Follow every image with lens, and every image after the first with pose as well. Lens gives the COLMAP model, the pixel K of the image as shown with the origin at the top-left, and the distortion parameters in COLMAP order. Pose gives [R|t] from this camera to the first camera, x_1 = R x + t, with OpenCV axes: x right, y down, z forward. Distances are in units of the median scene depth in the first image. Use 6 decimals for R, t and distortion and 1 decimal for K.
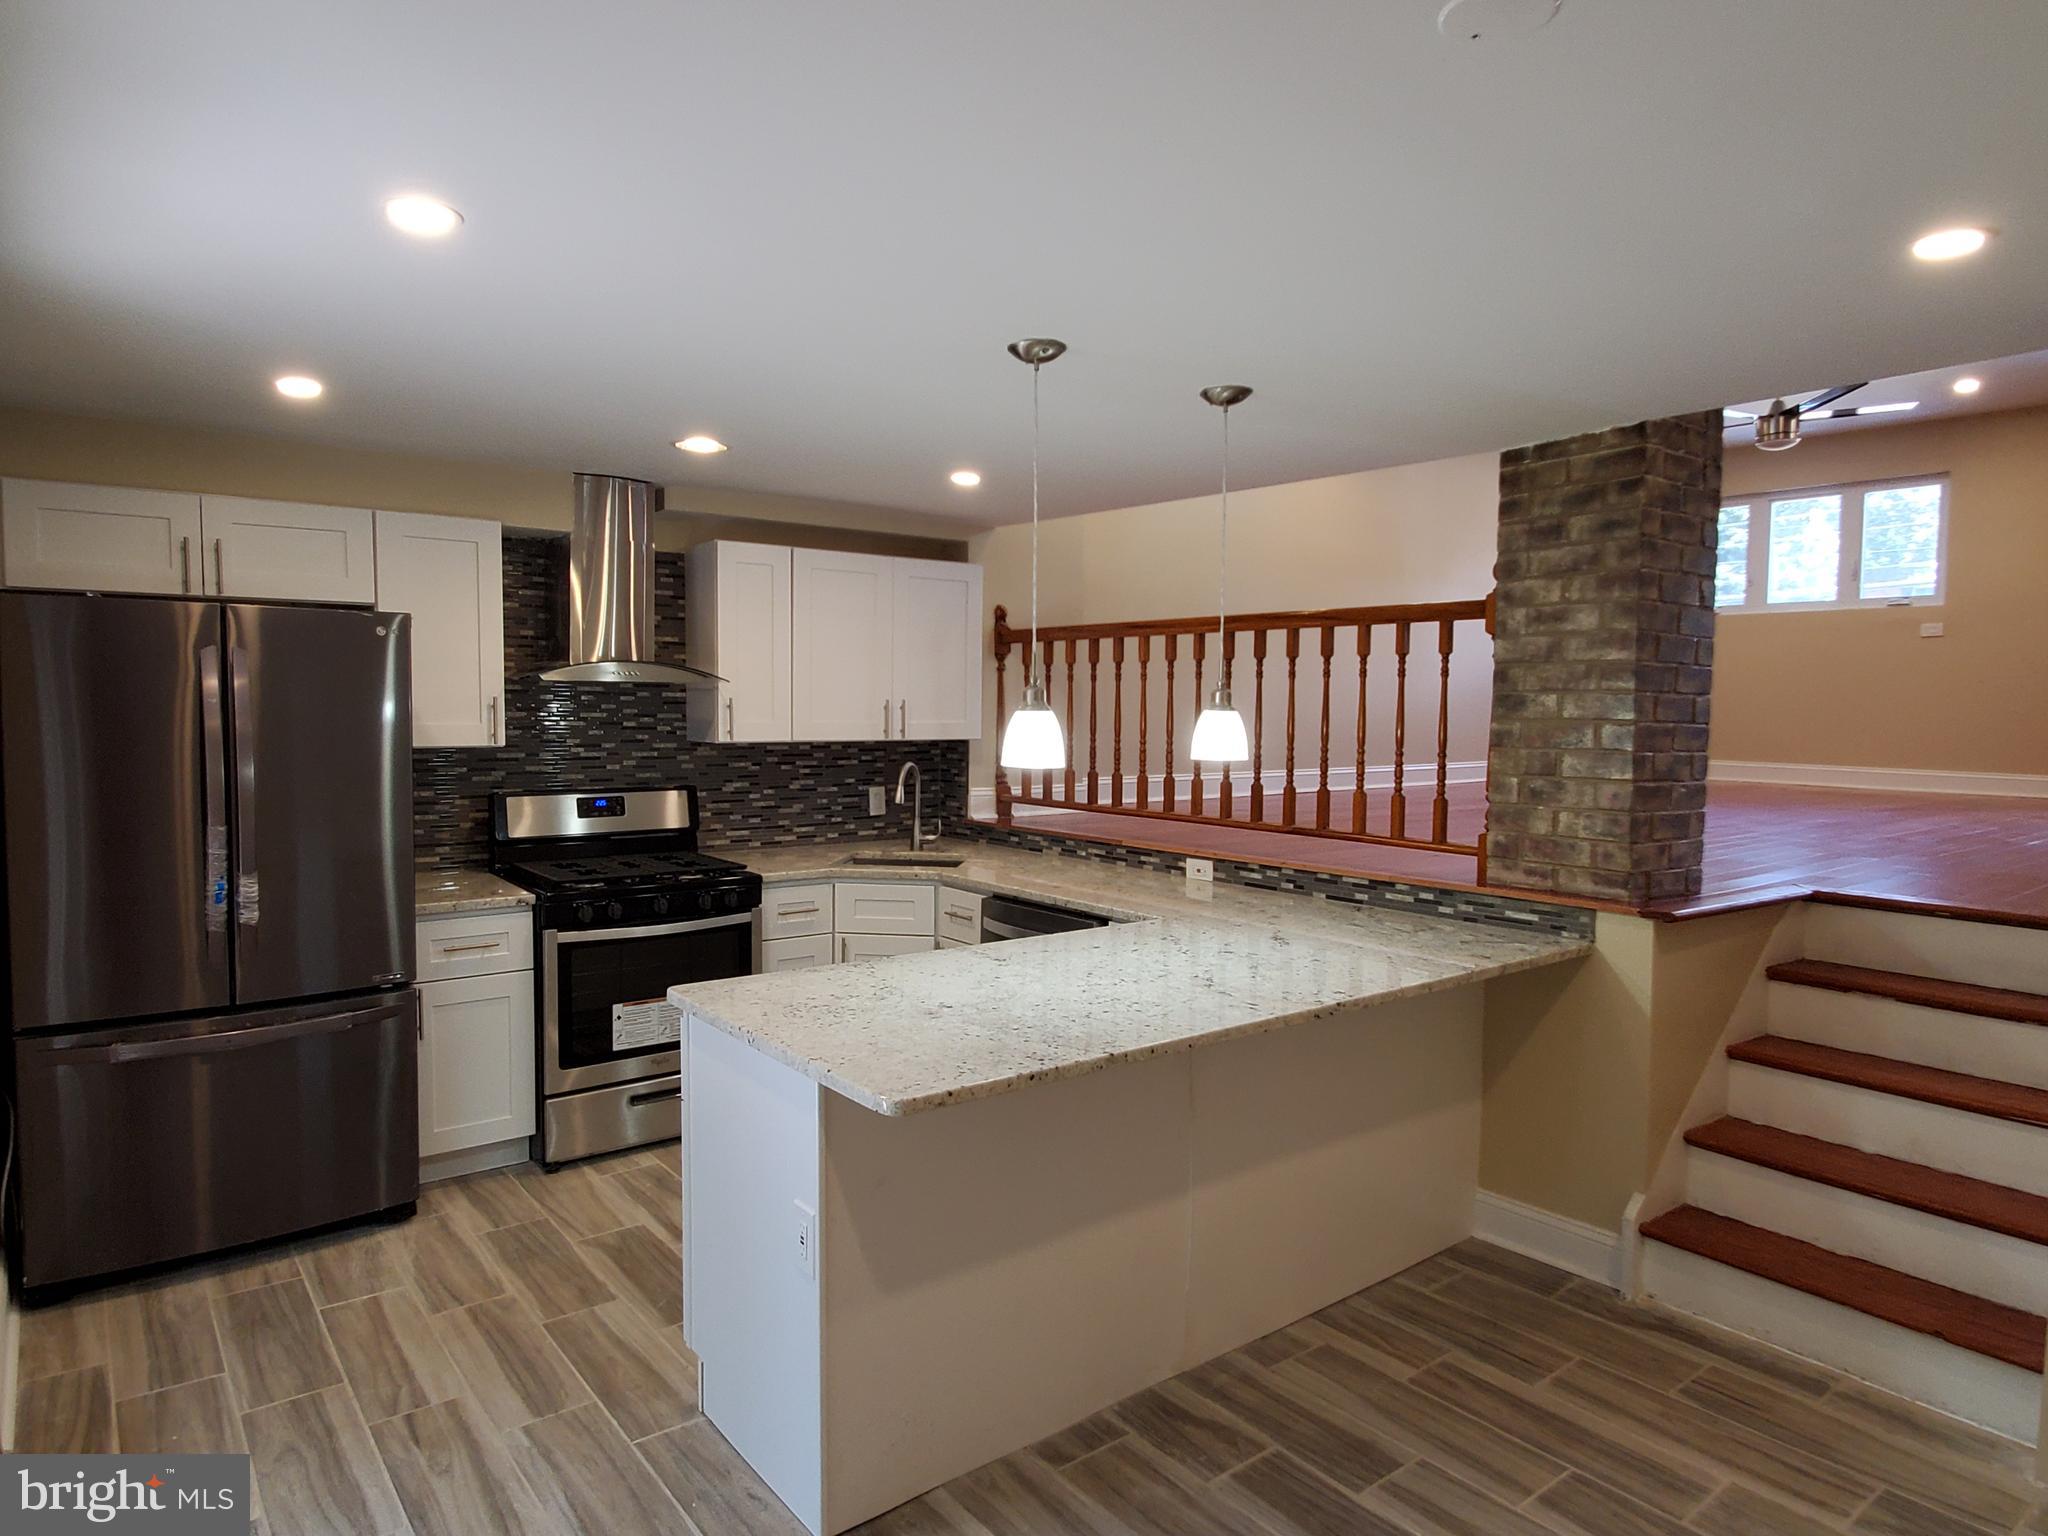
lens RADIAL K [[1220.7, 0, 1024.0], [0, 1220.7, 768.0], [0, 0, 1]] dist [-0.004539, -0.002049]
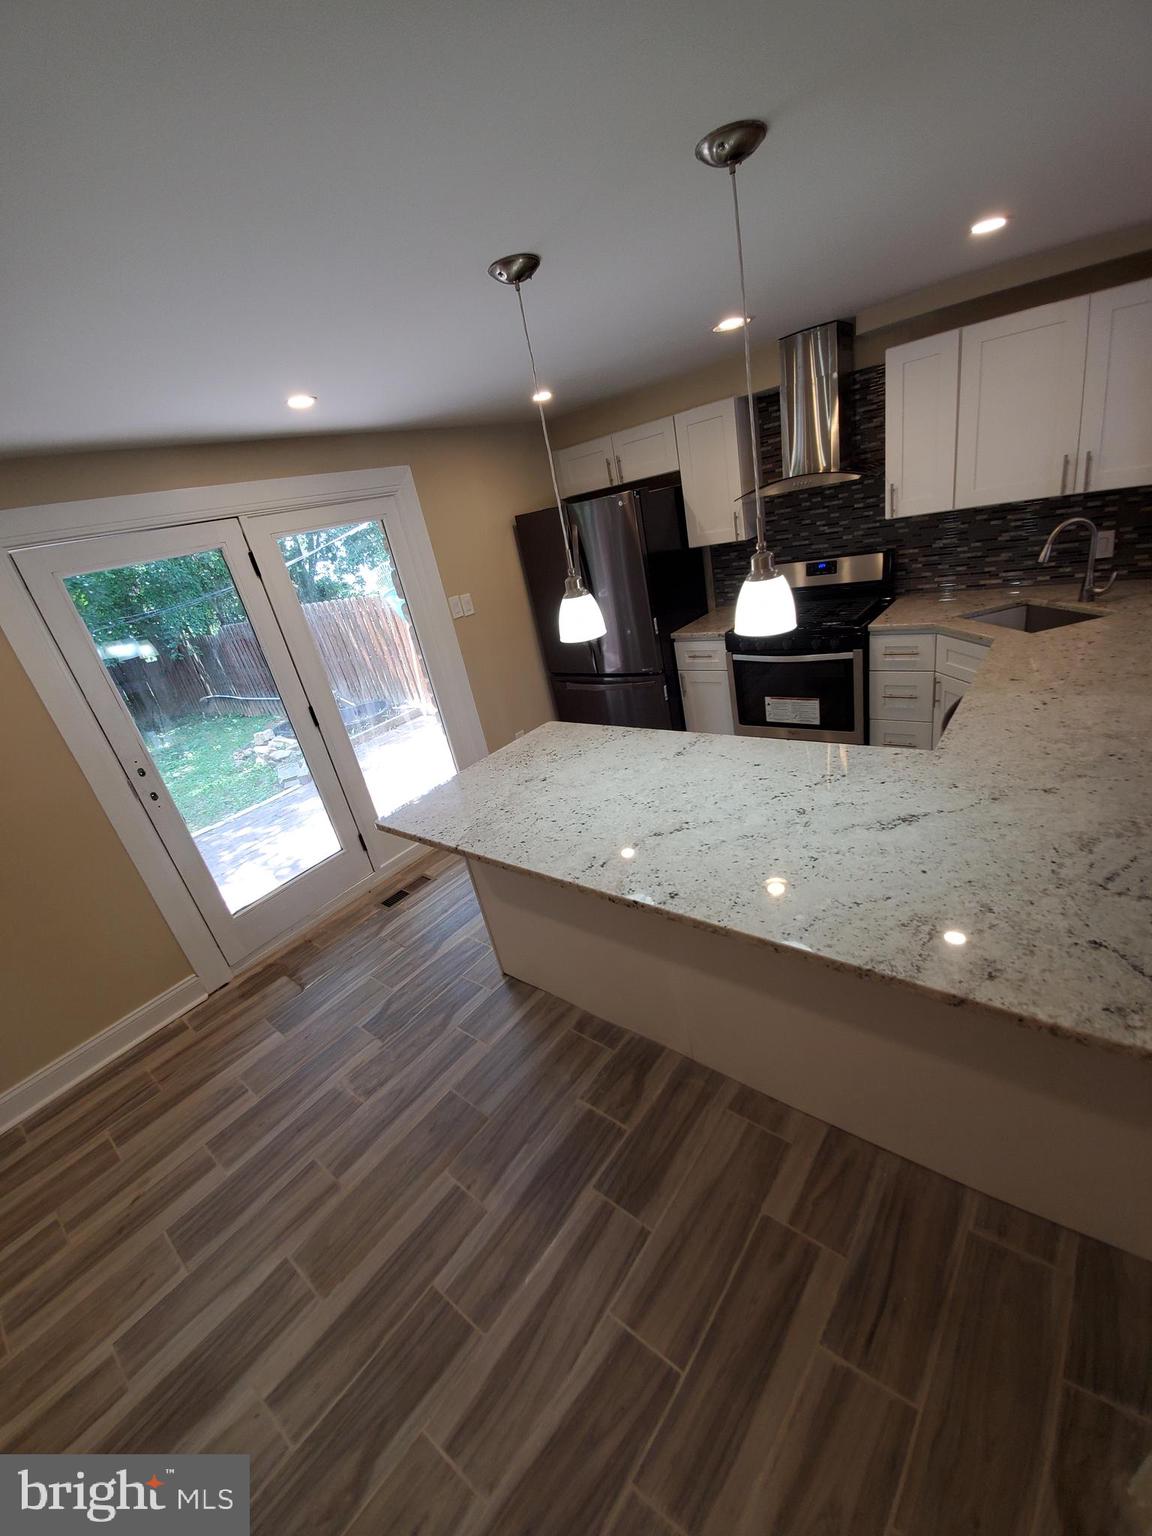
lens RADIAL K [[612.8, 0, 576.0], [0, 612.8, 768.0], [0, 0, 1]] dist [0.000507, -0.013280]
pose [[0.216229, 0.331723, -0.918262, 0.405063], [0.149707, 0.918125, 0.366926, -0.070147], [0.964797, -0.216810, 0.148864, 0.513668]]
